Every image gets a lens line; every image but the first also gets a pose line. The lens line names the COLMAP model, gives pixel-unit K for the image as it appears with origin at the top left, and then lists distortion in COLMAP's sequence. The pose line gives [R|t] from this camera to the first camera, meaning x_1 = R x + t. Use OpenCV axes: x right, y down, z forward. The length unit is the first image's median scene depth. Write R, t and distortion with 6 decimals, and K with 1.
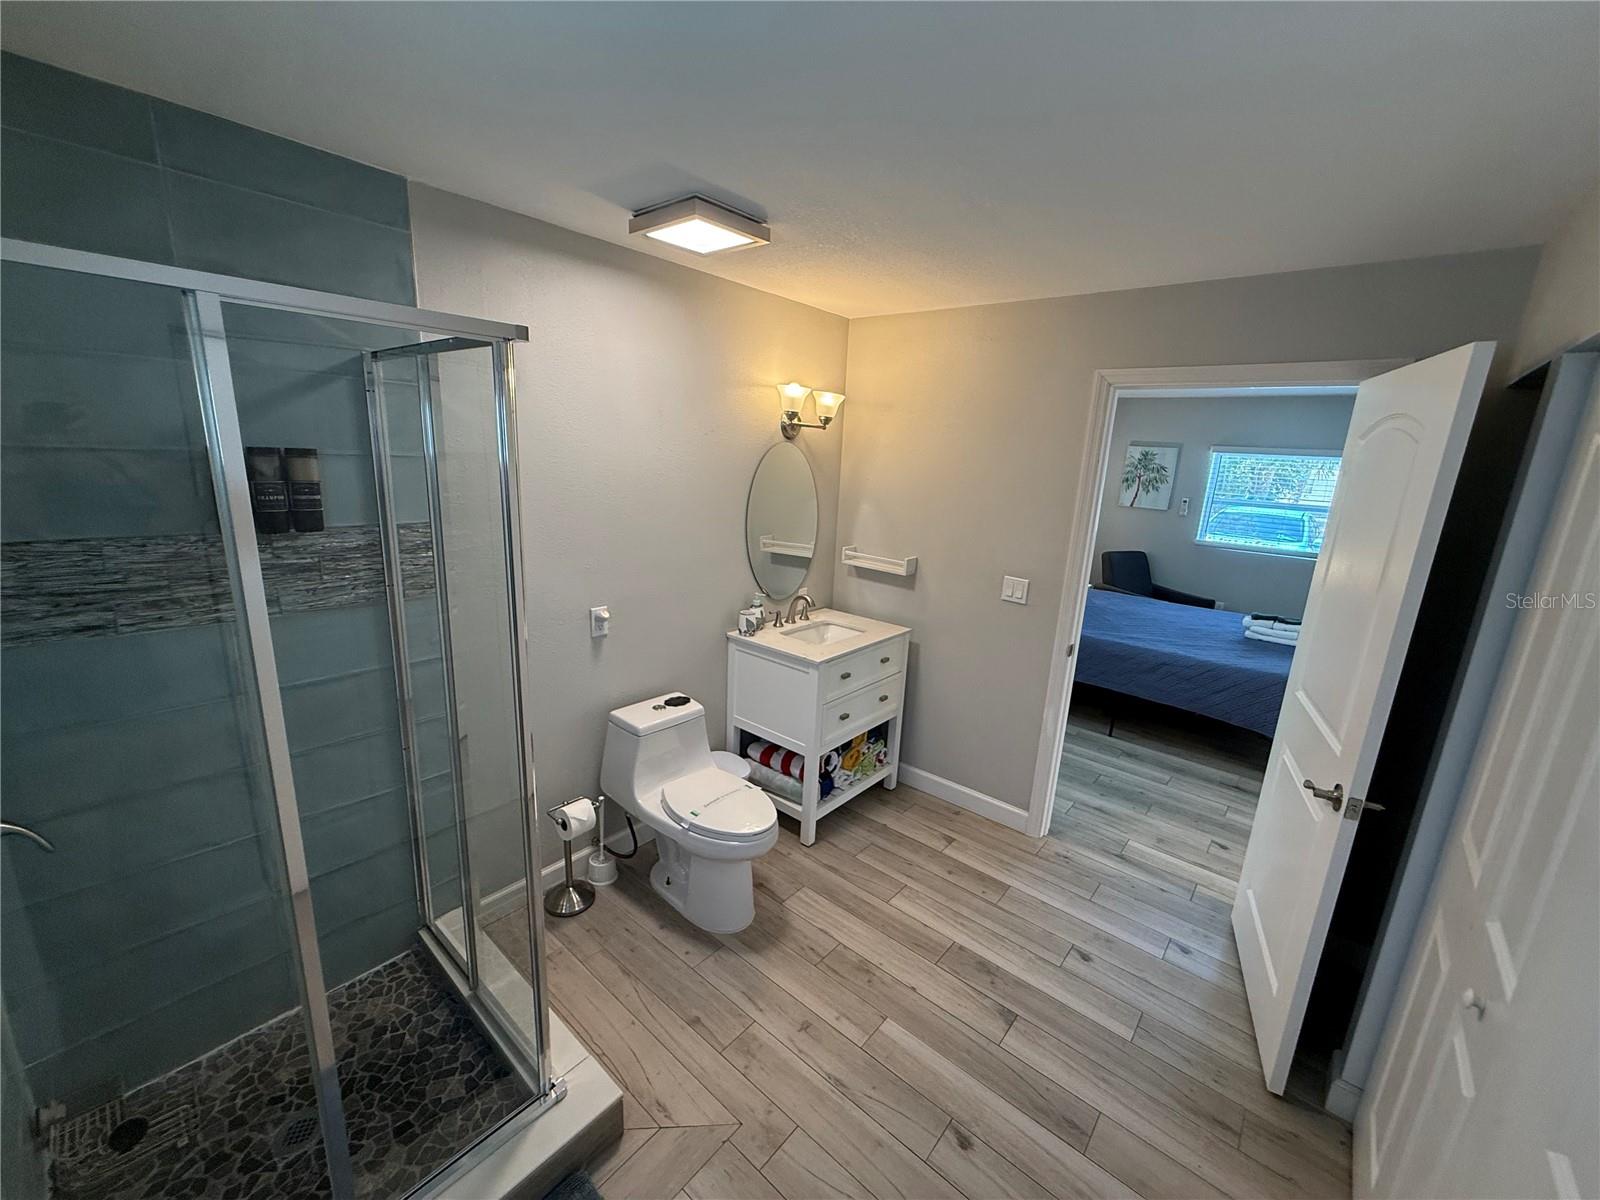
lens RADIAL K [[638.7, 0, 797.0], [0, 638.7, 598.8], [0, 0, 1]] dist [0.000458, -0.000149]
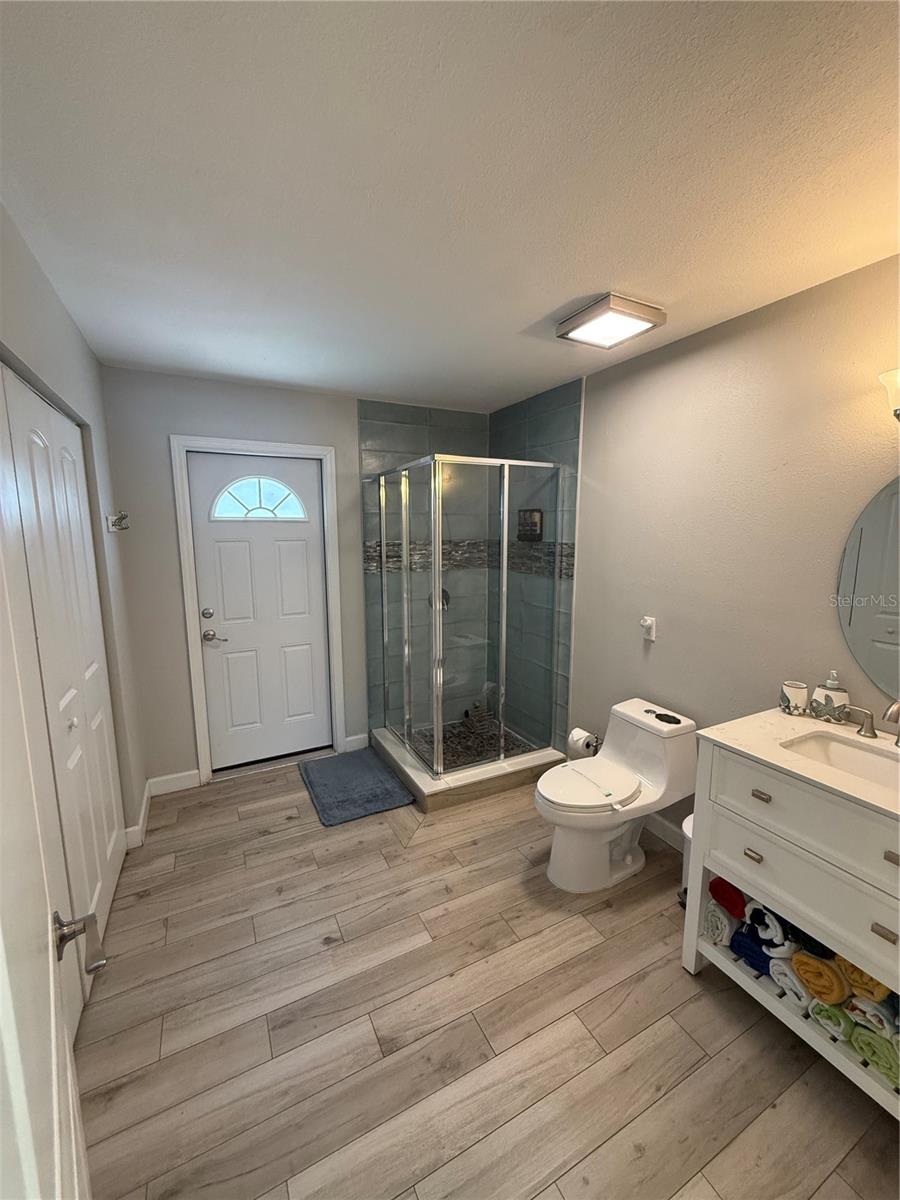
lens RADIAL K [[479.0, 0, 450.5], [0, 479.0, 603.0], [0, 0, 1]] dist [0.000458, -0.000149]
pose [[-0.376776, 0.092733, -0.921651, 0.622389], [-0.225474, 0.955869, 0.188351, -0.089677], [0.898444, 0.278774, -0.339240, 0.799620]]
